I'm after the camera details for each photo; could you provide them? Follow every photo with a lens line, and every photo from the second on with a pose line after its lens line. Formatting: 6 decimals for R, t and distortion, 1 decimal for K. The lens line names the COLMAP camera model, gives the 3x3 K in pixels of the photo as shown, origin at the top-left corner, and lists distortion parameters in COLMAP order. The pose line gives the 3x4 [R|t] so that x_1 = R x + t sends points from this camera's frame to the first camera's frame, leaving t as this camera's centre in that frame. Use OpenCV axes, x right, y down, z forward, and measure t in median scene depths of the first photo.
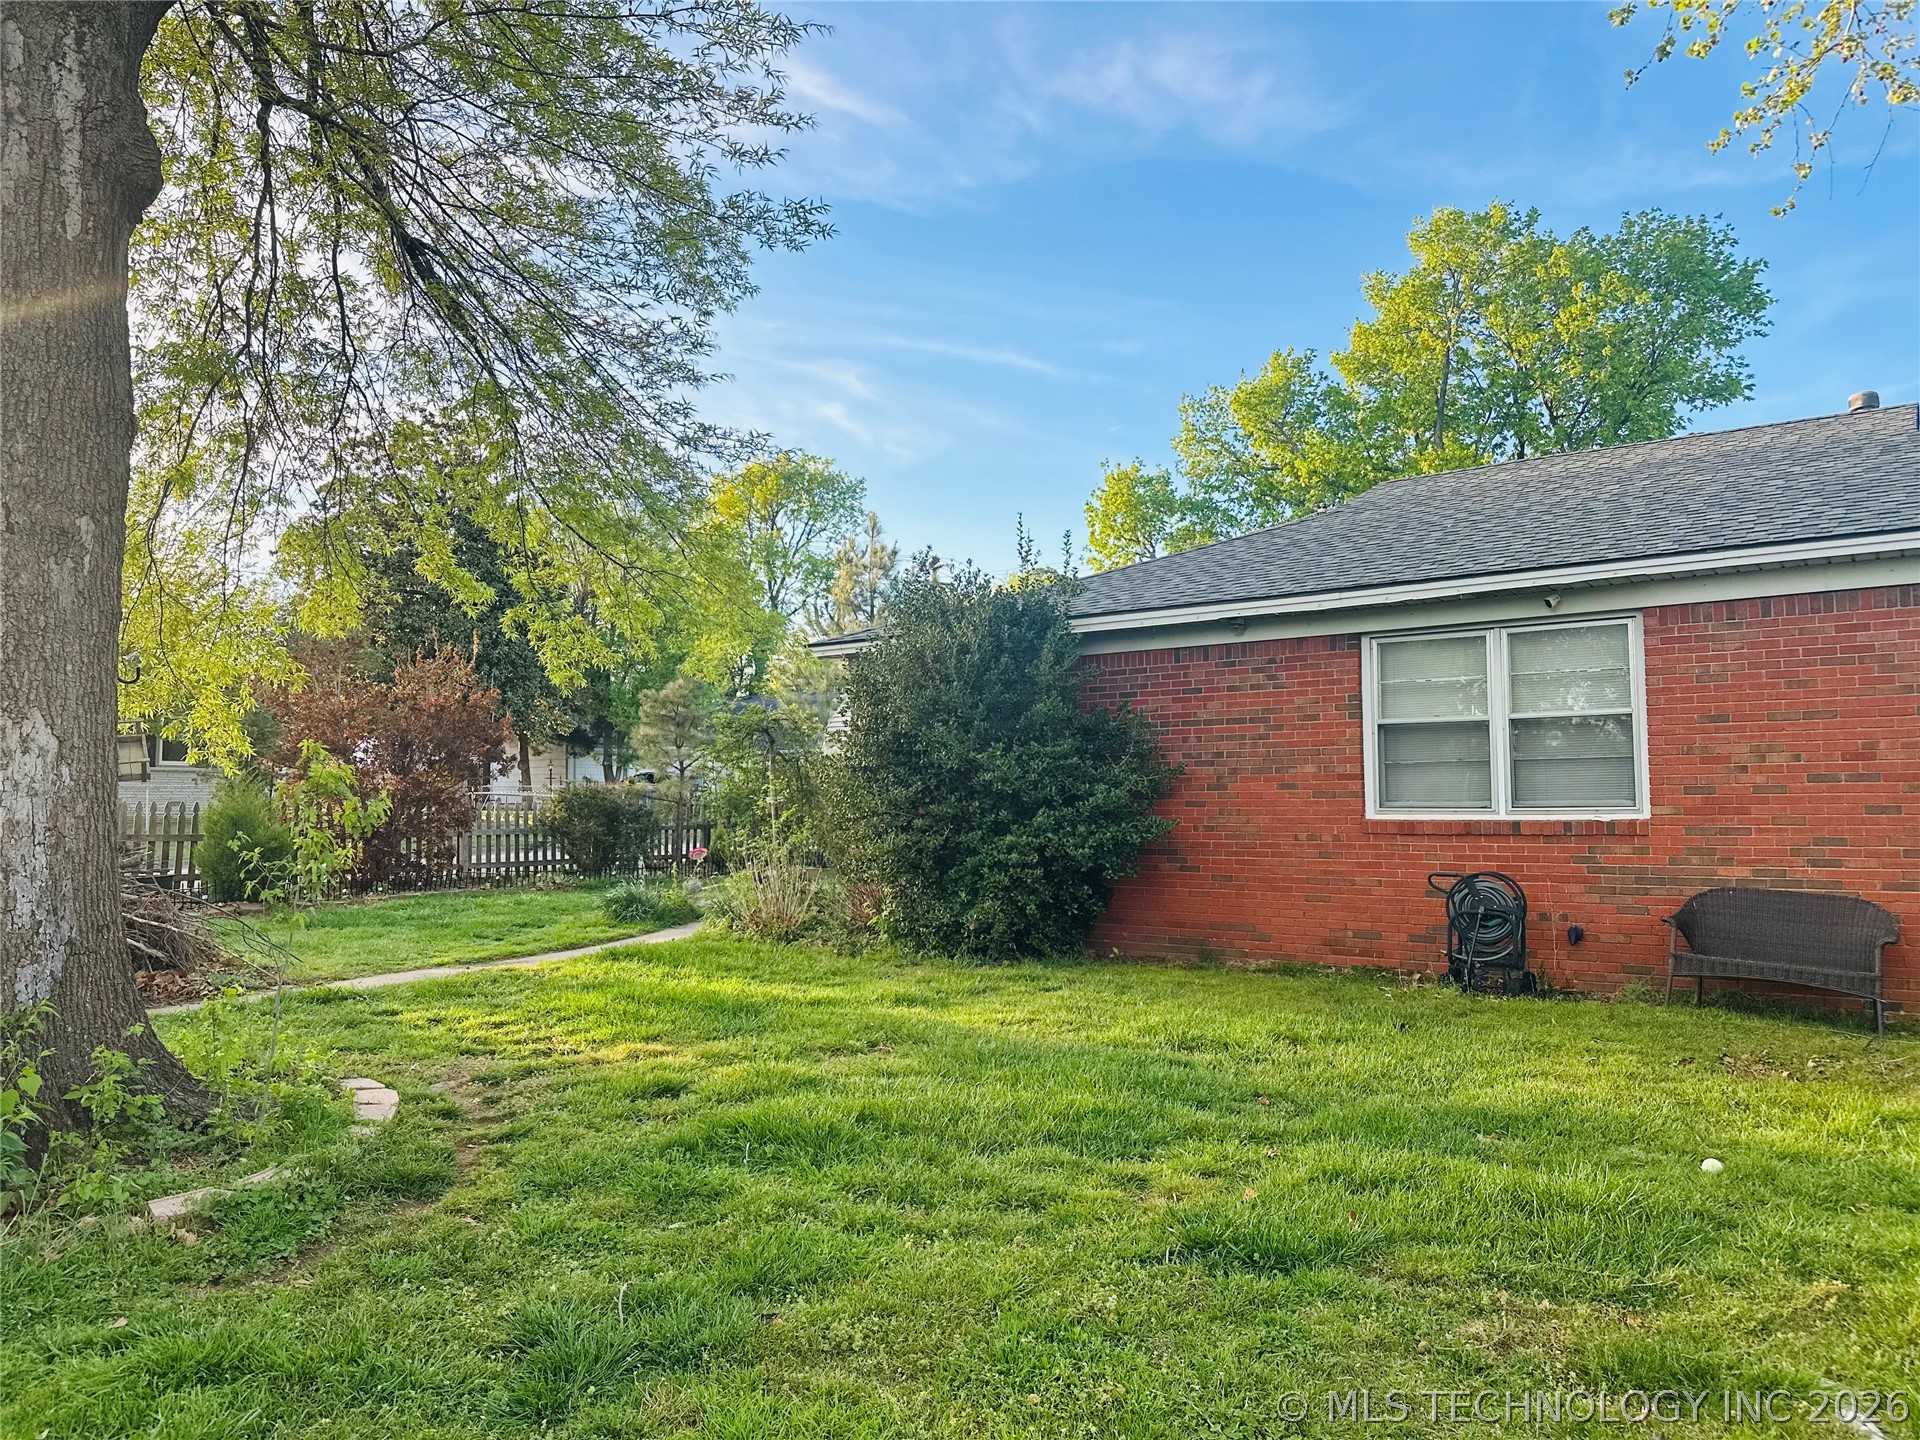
lens RADIAL K [[1308.7, 0, 960.0], [0, 1308.7, 720.0], [0, 0, 1]] dist [0.024743, -0.083577]
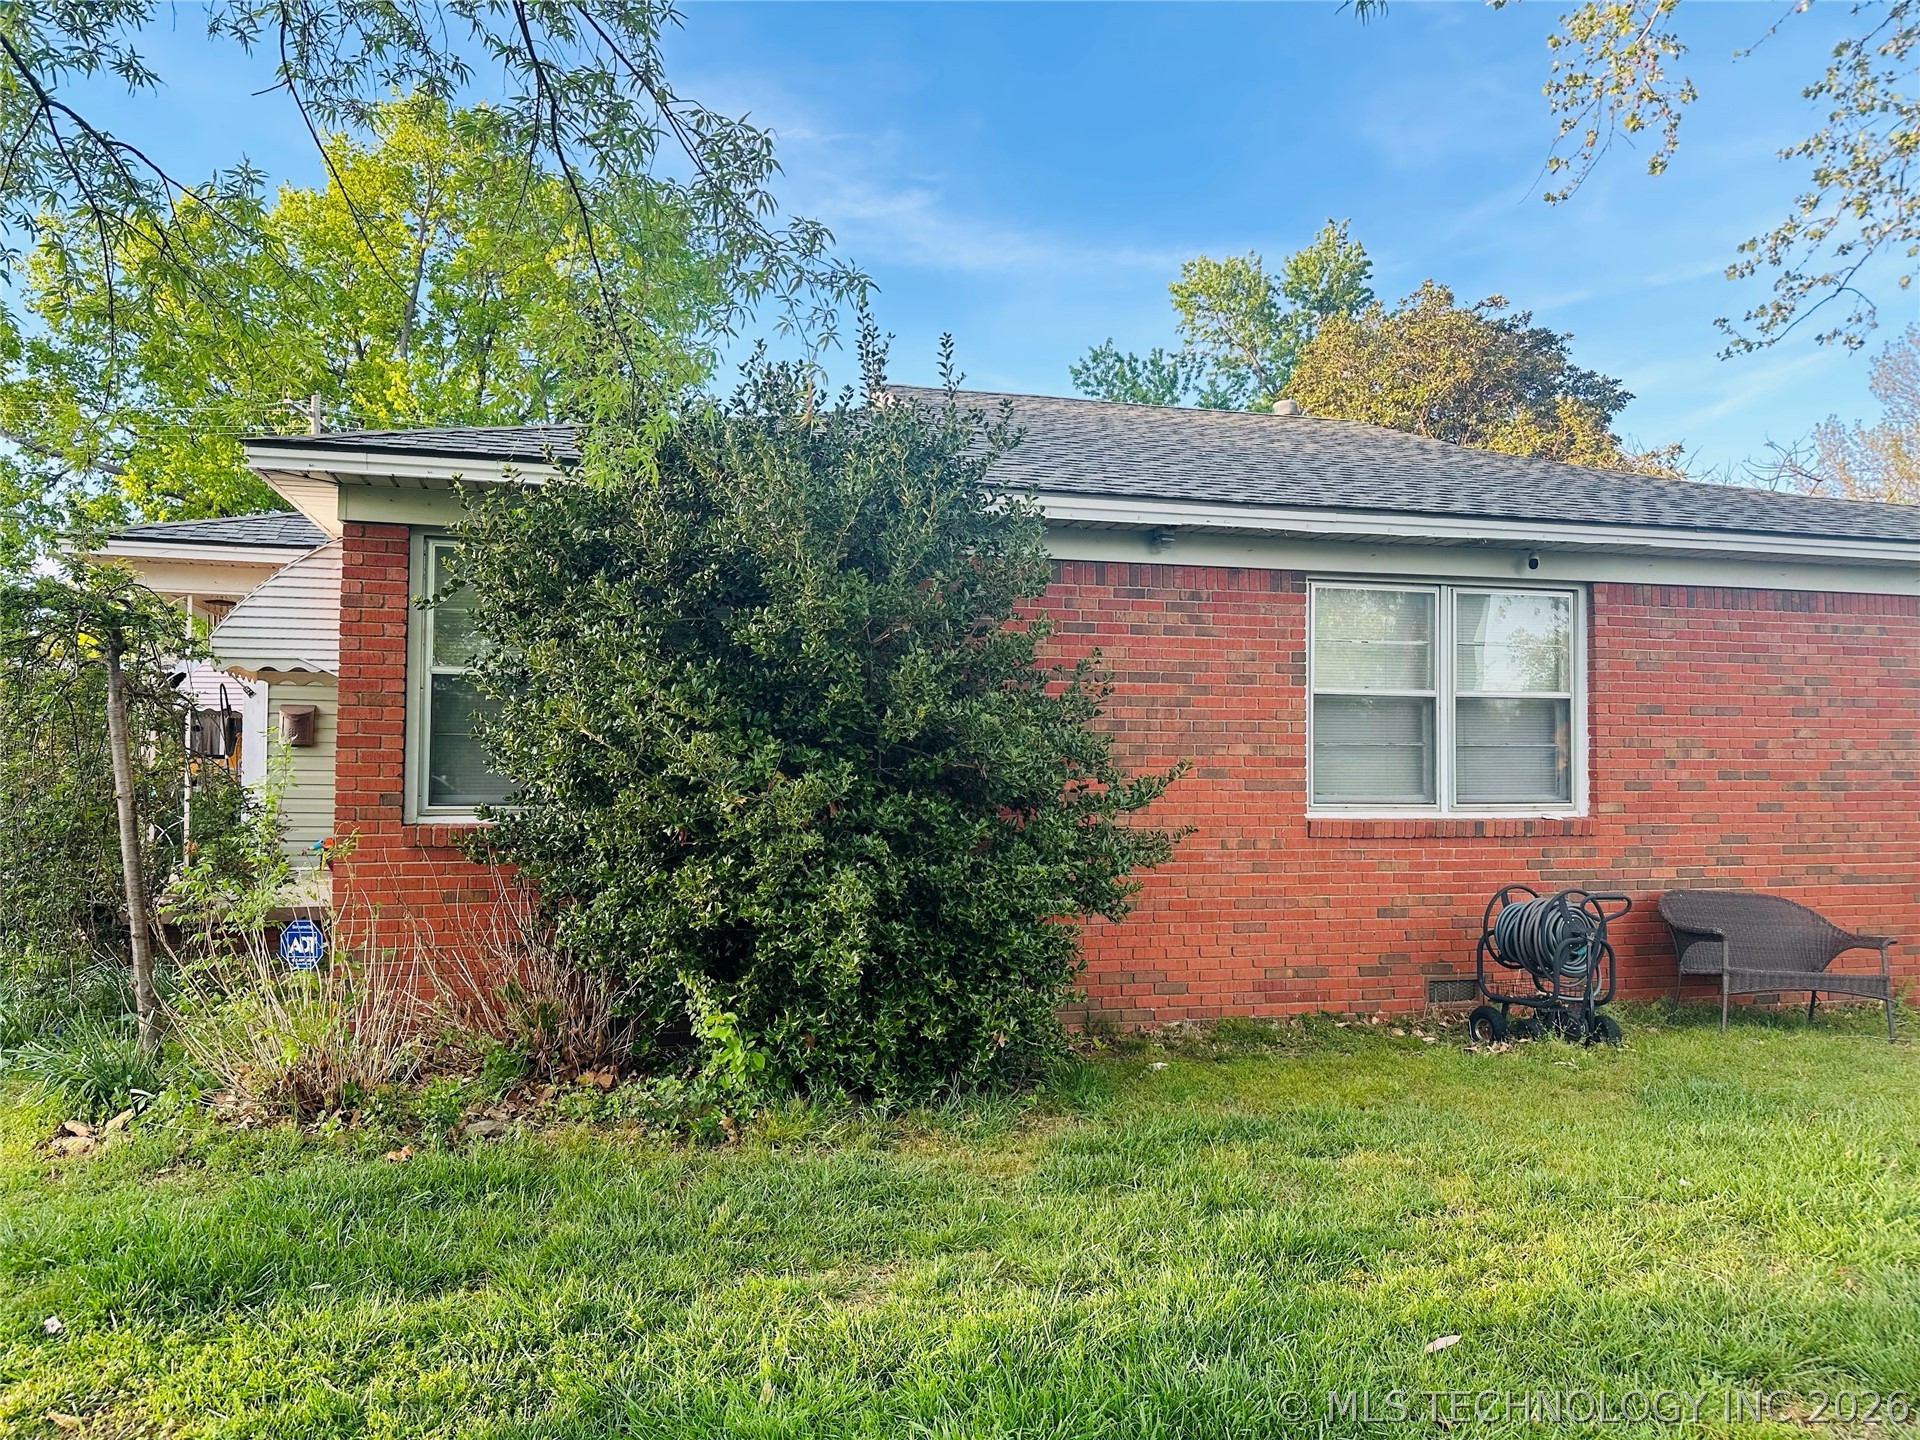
lens RADIAL K [[1308.7, 0, 960.0], [0, 1308.7, 720.0], [0, 0, 1]] dist [0.024743, -0.083577]
pose [[0.654219, 0.052005, 0.754515, -0.406227], [-0.053834, 0.998305, -0.022130, 0.047960], [-0.754387, -0.026141, 0.655909, 0.678043]]
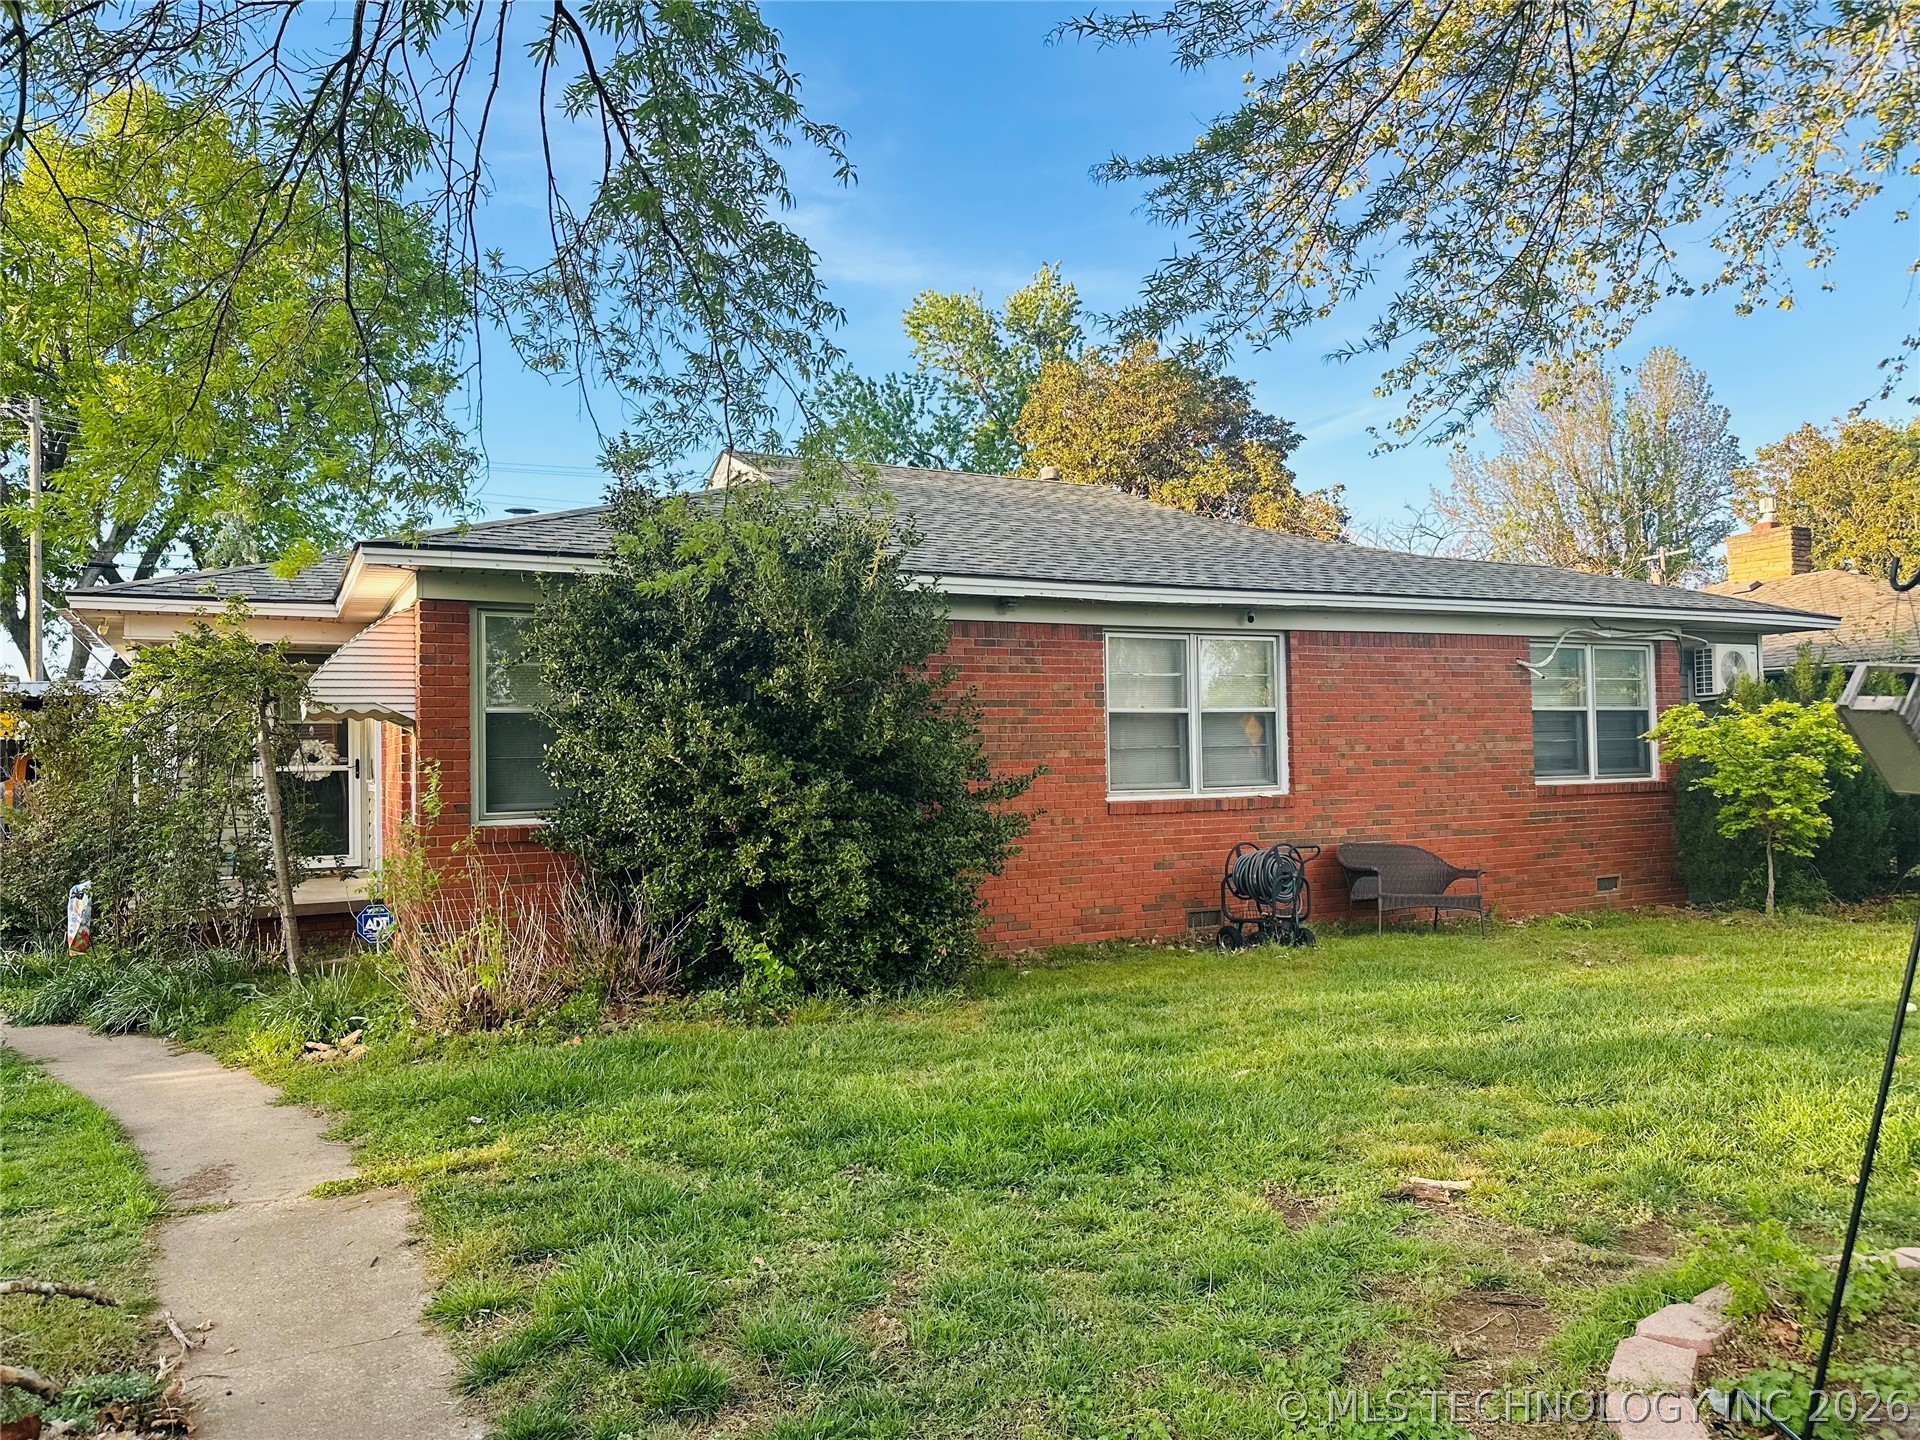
lens RADIAL K [[1308.7, 0, 960.0], [0, 1308.7, 720.0], [0, 0, 1]] dist [0.024743, -0.083577]
pose [[0.476534, 0.038885, 0.878296, -0.705587], [-0.029787, 0.999162, -0.028075, 0.044382], [-0.878652, -0.012783, 0.477292, 0.616282]]
